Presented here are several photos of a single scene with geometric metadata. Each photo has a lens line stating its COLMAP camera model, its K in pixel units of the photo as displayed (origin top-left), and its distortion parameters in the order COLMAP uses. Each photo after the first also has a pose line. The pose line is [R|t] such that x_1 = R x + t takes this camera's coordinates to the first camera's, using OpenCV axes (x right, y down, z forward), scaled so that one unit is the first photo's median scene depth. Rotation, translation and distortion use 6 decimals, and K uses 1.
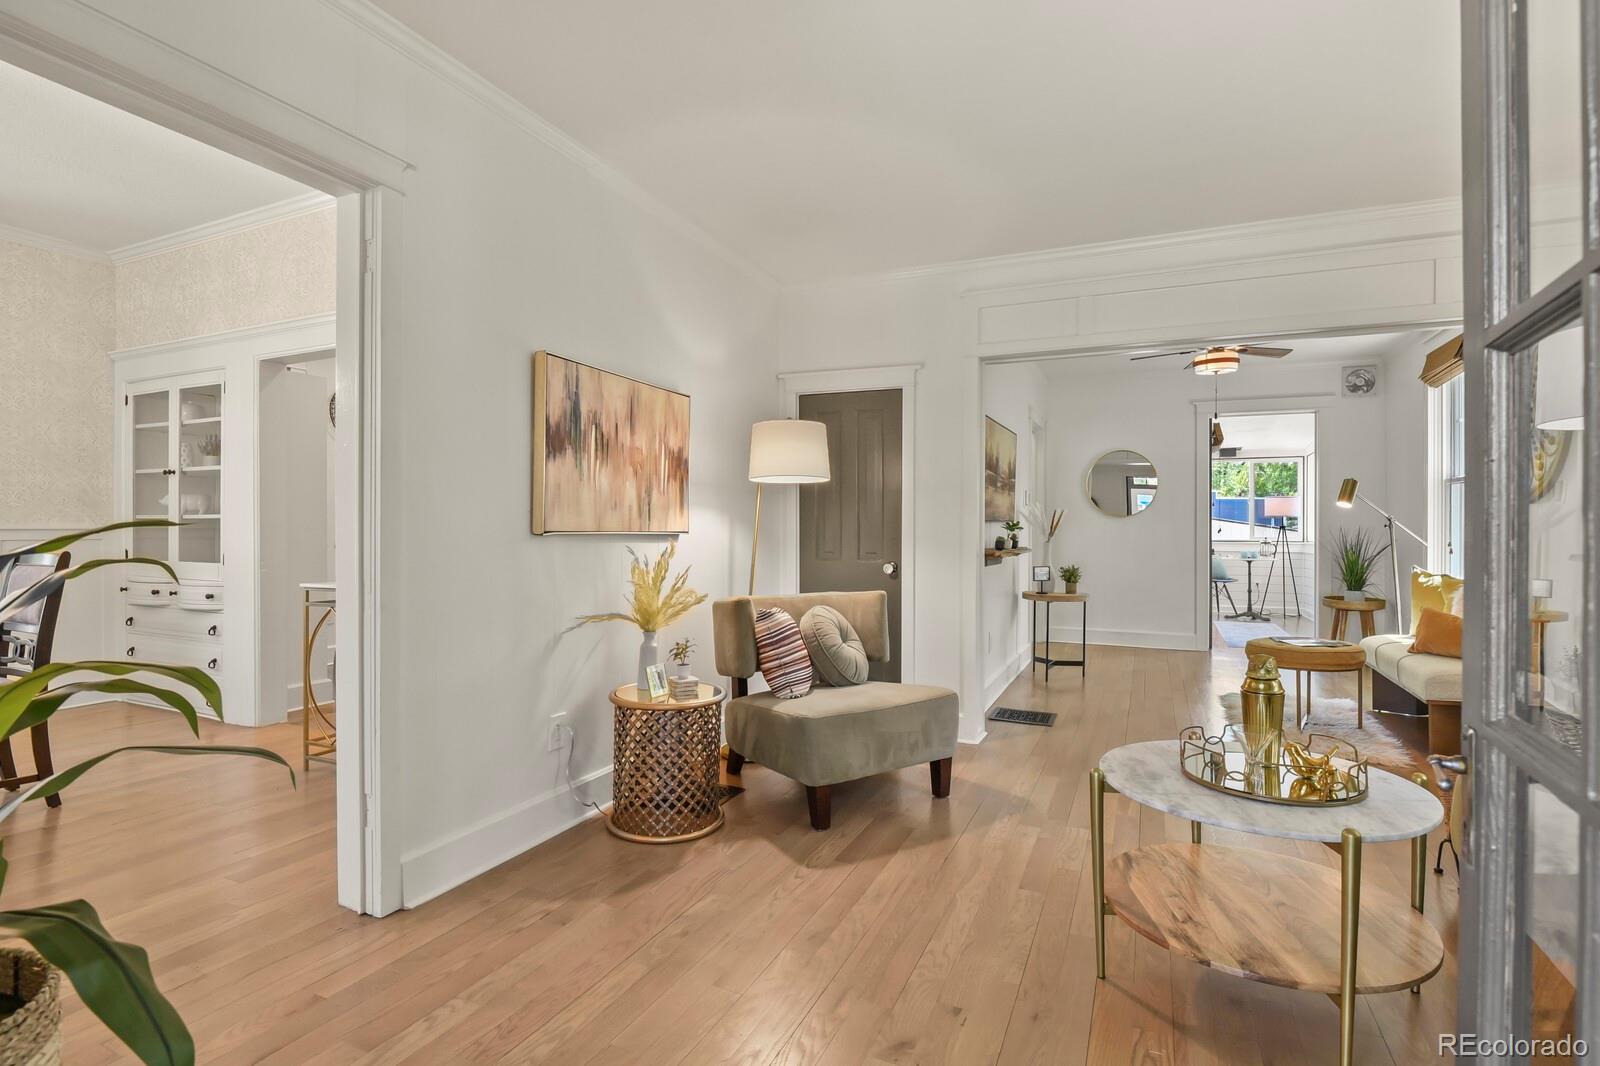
lens RADIAL K [[776.9, 0, 803.6], [0, 776.9, 530.5], [0, 0, 1]] dist [0.003578, 0.000815]
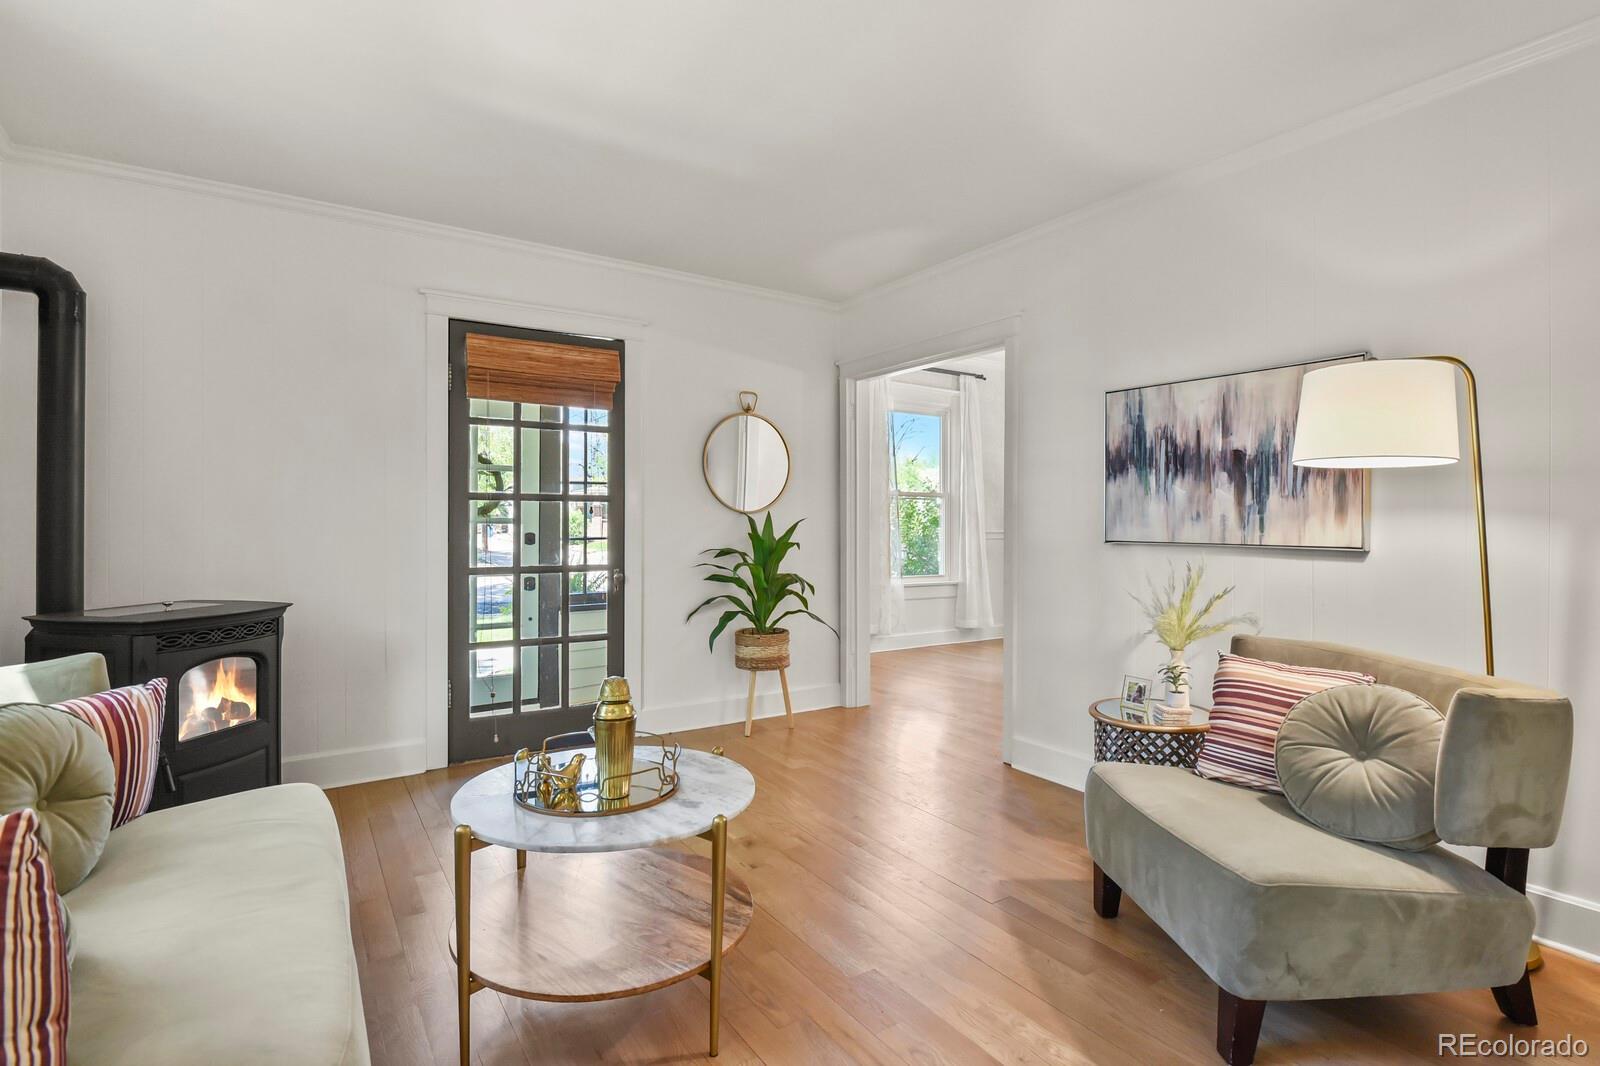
lens RADIAL K [[776.9, 0, 813.7], [0, 776.9, 529.1], [0, 0, 1]] dist [0.003578, 0.000815]
pose [[-0.519947, -0.001930, -0.854196, 0.852253], [-0.005045, 0.999987, 0.000812, -0.014946], [0.854183, 0.004732, -0.519950, 1.135584]]
